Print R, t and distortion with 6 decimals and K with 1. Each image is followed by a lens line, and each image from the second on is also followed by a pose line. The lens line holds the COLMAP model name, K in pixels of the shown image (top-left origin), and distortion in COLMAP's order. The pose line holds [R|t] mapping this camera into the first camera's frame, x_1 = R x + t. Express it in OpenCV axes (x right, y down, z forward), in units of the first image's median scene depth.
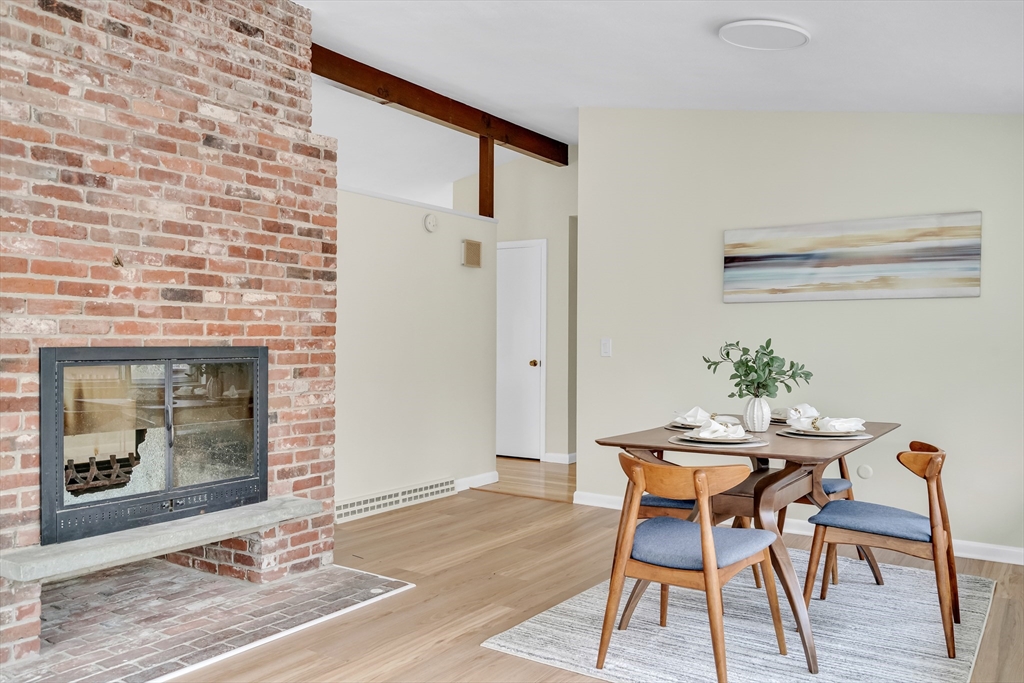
lens RADIAL K [[827.1, 0, 500.4], [0, 827.1, 323.5], [0, 0, 1]] dist [0.017604, 0.005180]
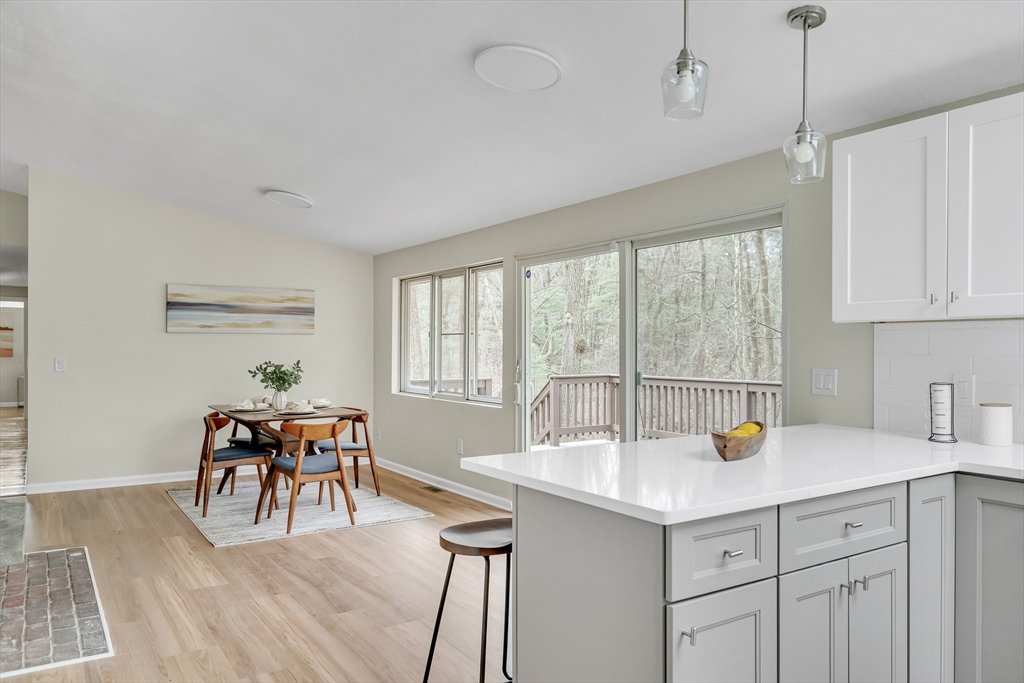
lens RADIAL K [[741.9, 0, 513.1], [0, 741.9, 341.0], [0, 0, 1]] dist [0.011234, 0.005261]
pose [[0.367982, 0.003100, 0.929828, -0.841497], [-0.018761, 0.999816, 0.004091, -0.031230], [-0.929644, -0.018950, 0.367972, -0.071567]]
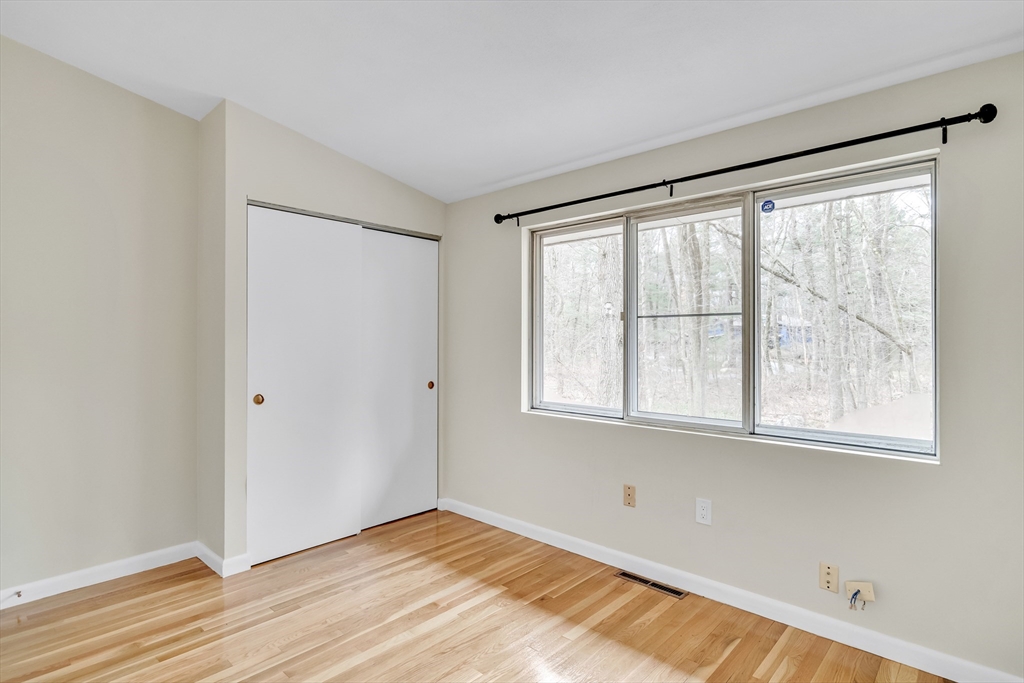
lens RADIAL K [[527.7, 0, 514.3], [0, 527.7, 346.6], [0, 0, 1]] dist [-0.004517, -0.000280]
pose [[0.117021, -0.009202, 0.993087, -0.116131], [-0.026840, 0.999563, 0.012425, -0.002148], [-0.992767, -0.028109, 0.116723, 0.727402]]
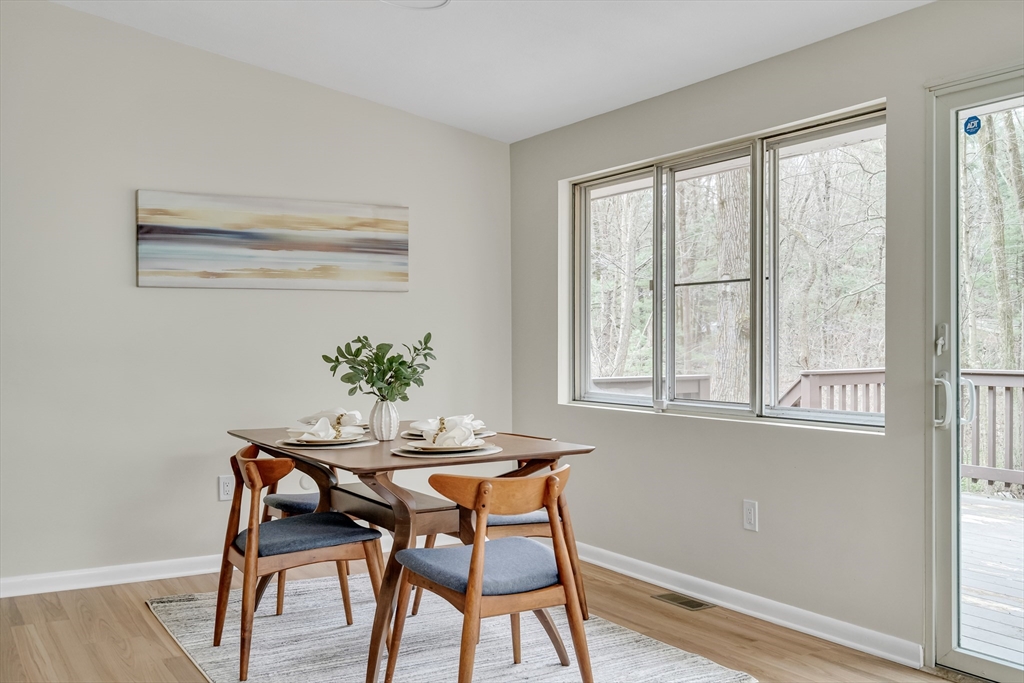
lens RADIAL K [[1020.1, 0, 506.7], [0, 1020.1, 345.2], [0, 0, 1]] dist [0.005128, 0.000000]
pose [[0.413883, -0.012425, 0.910246, -0.491291], [-0.008620, 0.999809, 0.017567, 0.009944], [-0.910289, -0.015117, 0.413696, 0.362484]]
